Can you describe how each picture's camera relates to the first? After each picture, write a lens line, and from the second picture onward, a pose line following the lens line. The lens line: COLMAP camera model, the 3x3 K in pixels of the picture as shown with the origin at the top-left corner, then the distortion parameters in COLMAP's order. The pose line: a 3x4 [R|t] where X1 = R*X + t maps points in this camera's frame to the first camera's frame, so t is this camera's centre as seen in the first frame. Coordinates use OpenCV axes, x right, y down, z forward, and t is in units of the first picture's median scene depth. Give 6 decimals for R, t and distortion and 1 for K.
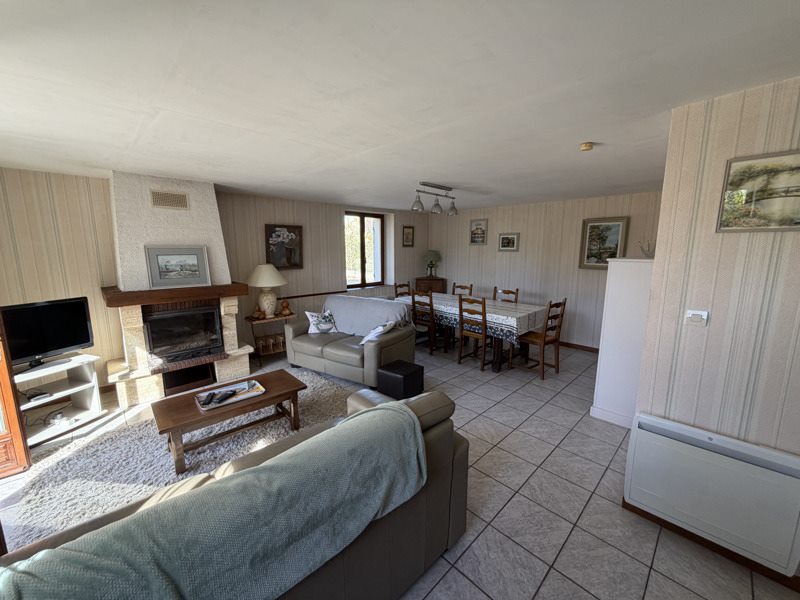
lens RADIAL K [[322.5, 0, 399.4], [0, 322.5, 299.7], [0, 0, 1]] dist [-0.001274, -0.000165]
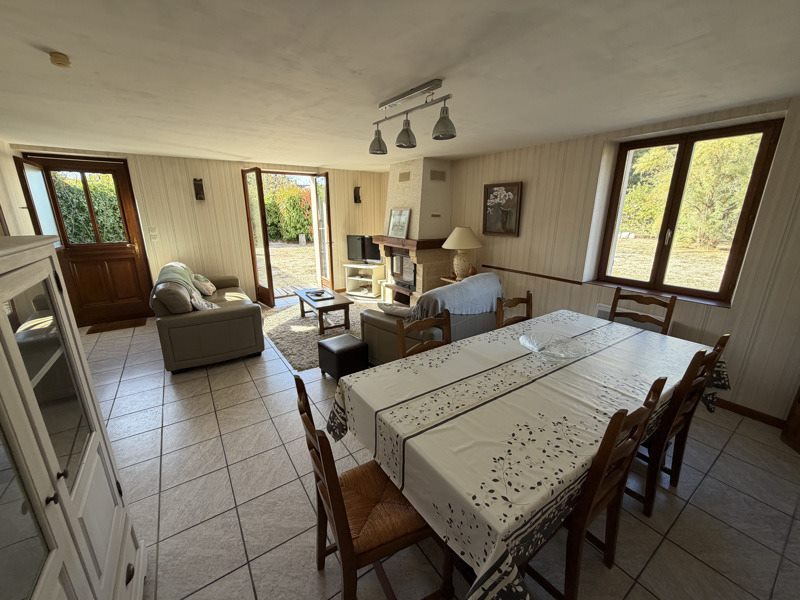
lens RADIAL K [[322.5, 0, 399.5], [0, 322.5, 300.9], [0, 0, 1]] dist [-0.001274, -0.000165]
pose [[-0.160926, 0.264532, -0.950855, 0.588874], [-0.162926, 0.943074, 0.289942, -0.139792], [0.973426, 0.201578, -0.108666, 0.887970]]
